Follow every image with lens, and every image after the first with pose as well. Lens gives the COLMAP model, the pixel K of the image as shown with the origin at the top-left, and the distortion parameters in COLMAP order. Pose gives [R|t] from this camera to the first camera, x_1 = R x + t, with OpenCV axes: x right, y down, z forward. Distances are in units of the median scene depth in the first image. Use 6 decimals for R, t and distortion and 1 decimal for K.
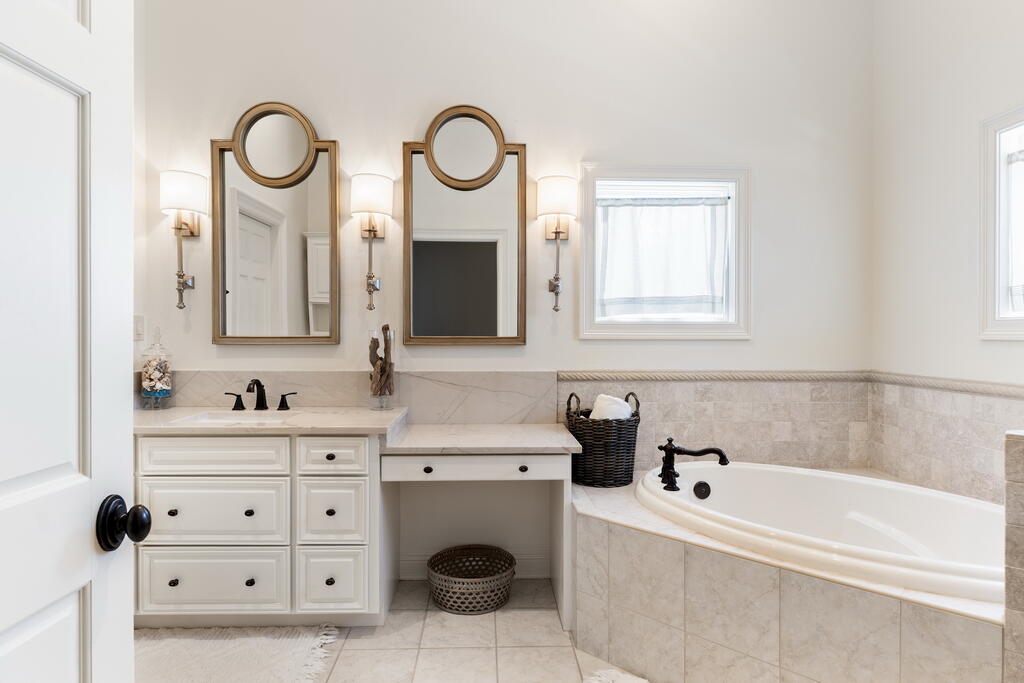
lens RADIAL K [[574.8, 0, 512.0], [0, 574.8, 338.3], [0, 0, 1]] dist [-0.005642, 0.001883]
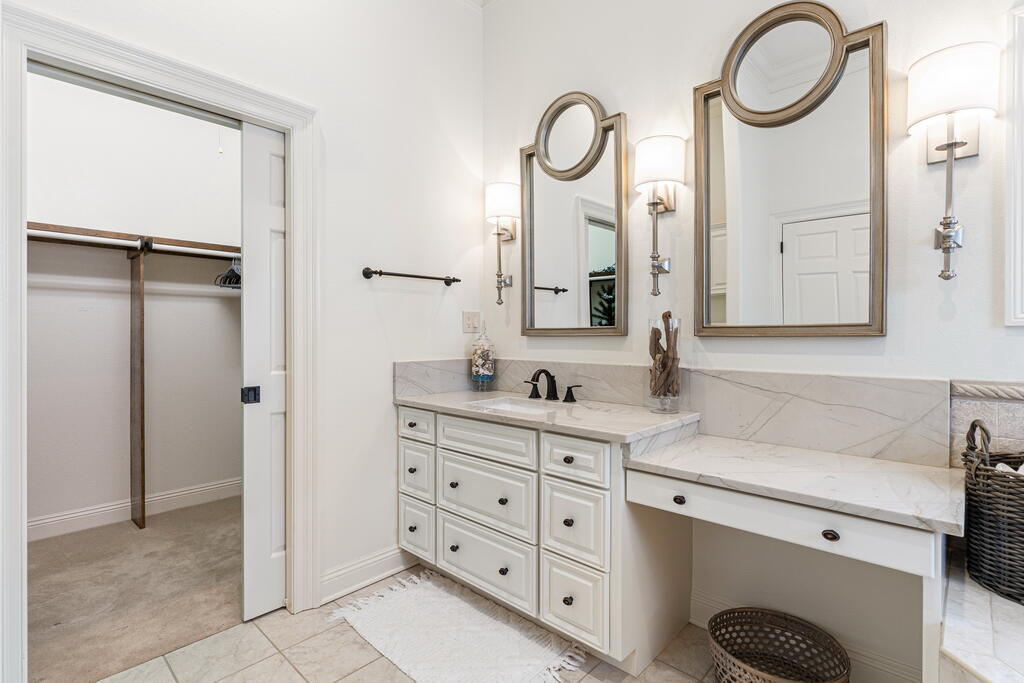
lens RADIAL K [[493.2, 0, 507.9], [0, 493.2, 338.0], [0, 0, 1]] dist [-0.001236, 0.001448]
pose [[0.691283, 0.000547, -0.722584, 0.138569], [-0.004112, 0.999987, -0.003176, 0.017782], [0.722573, 0.005167, 0.691276, 0.334519]]
